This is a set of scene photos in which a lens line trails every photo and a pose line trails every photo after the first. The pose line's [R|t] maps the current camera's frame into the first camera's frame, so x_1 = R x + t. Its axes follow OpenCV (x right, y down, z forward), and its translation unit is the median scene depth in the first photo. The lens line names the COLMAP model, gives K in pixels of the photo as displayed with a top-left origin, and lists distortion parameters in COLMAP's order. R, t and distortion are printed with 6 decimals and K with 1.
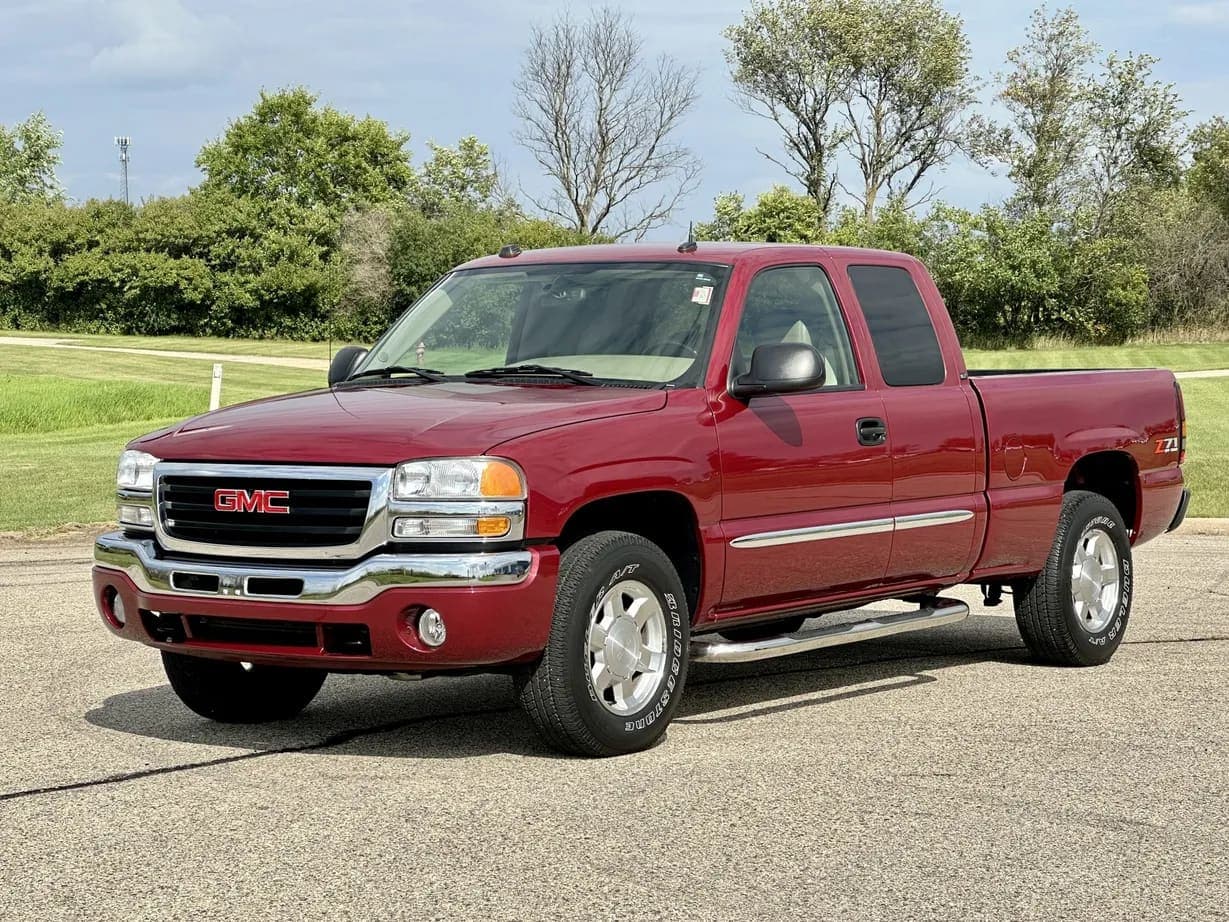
lens RADIAL K [[2735.2, 0, 585.4], [0, 2735.2, 458.2], [0, 0, 1]] dist [-0.087260, 3.383825]
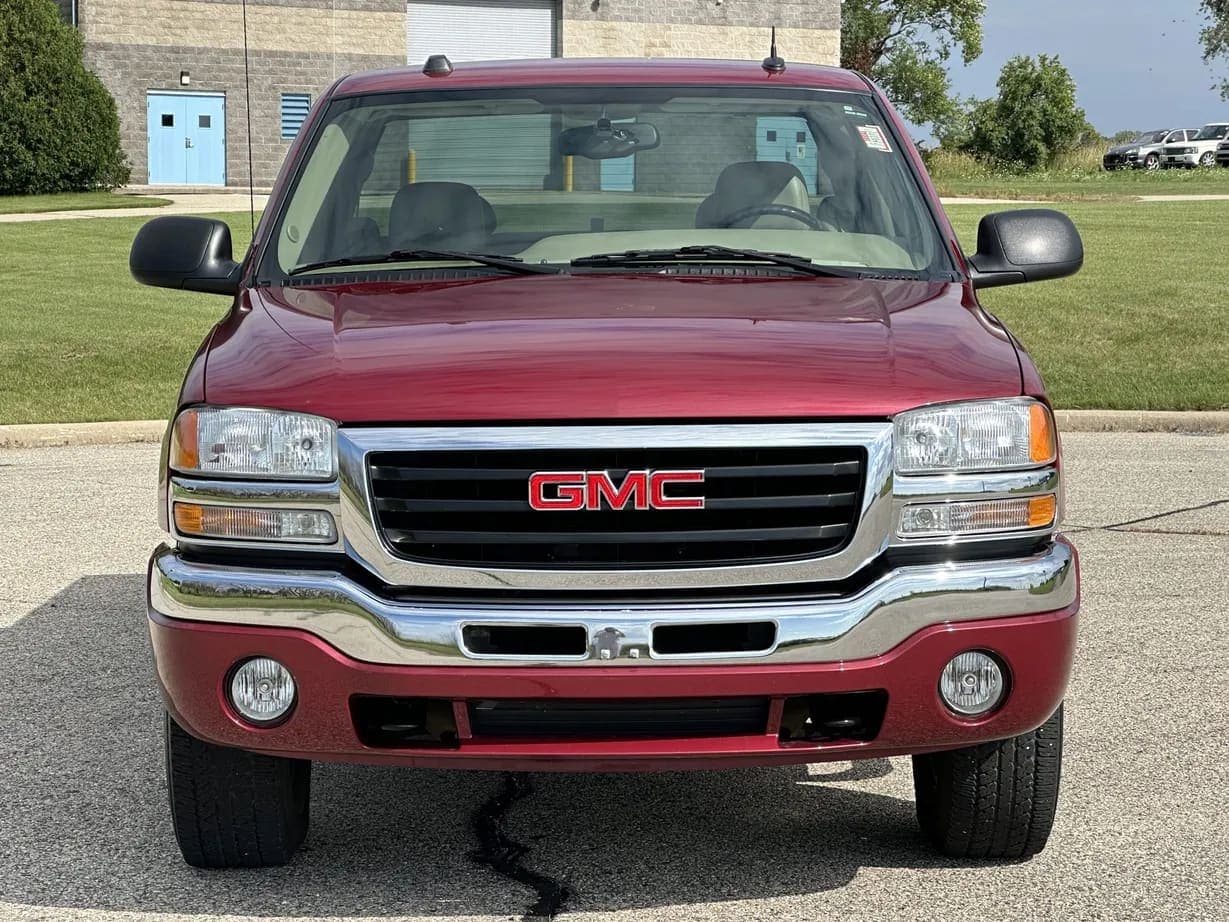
lens RADIAL K [[2956.2, 0, 612.1], [0, 2956.2, 482.7], [0, 0, 1]] dist [-0.262217, 6.572982]
pose [[0.806578, -0.058228, 0.588253, -0.361007], [0.030033, 0.997888, 0.057596, -0.015857], [-0.590364, -0.028789, 0.806623, 0.376985]]
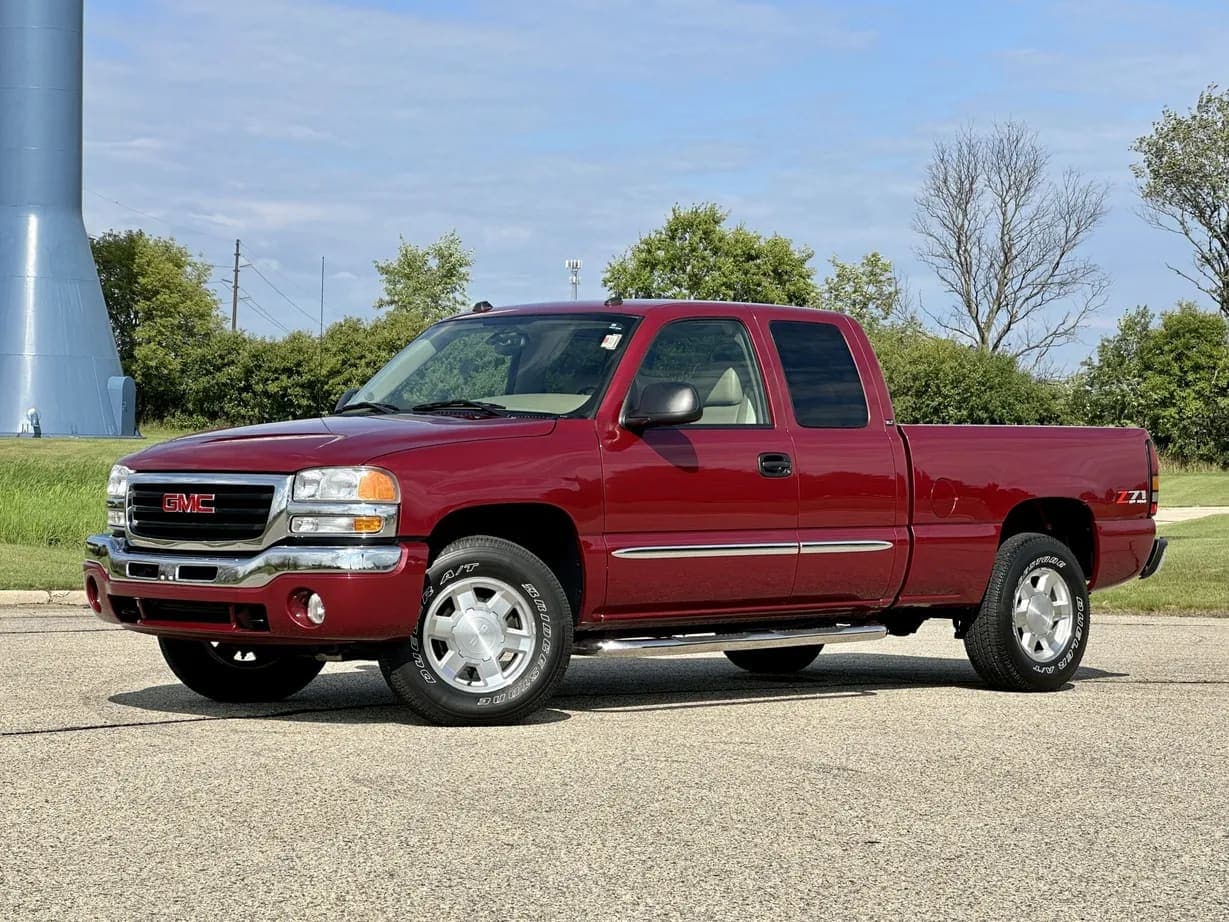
lens RADIAL K [[2823.2, 0, 643.5], [0, 2823.2, 500.4], [0, 0, 1]] dist [-0.282539, 7.564463]
pose [[0.989212, 0.013389, -0.145878, 0.191413], [-0.018054, 0.999366, -0.030700, 0.036353], [0.145374, 0.033003, 0.988826, -0.146312]]
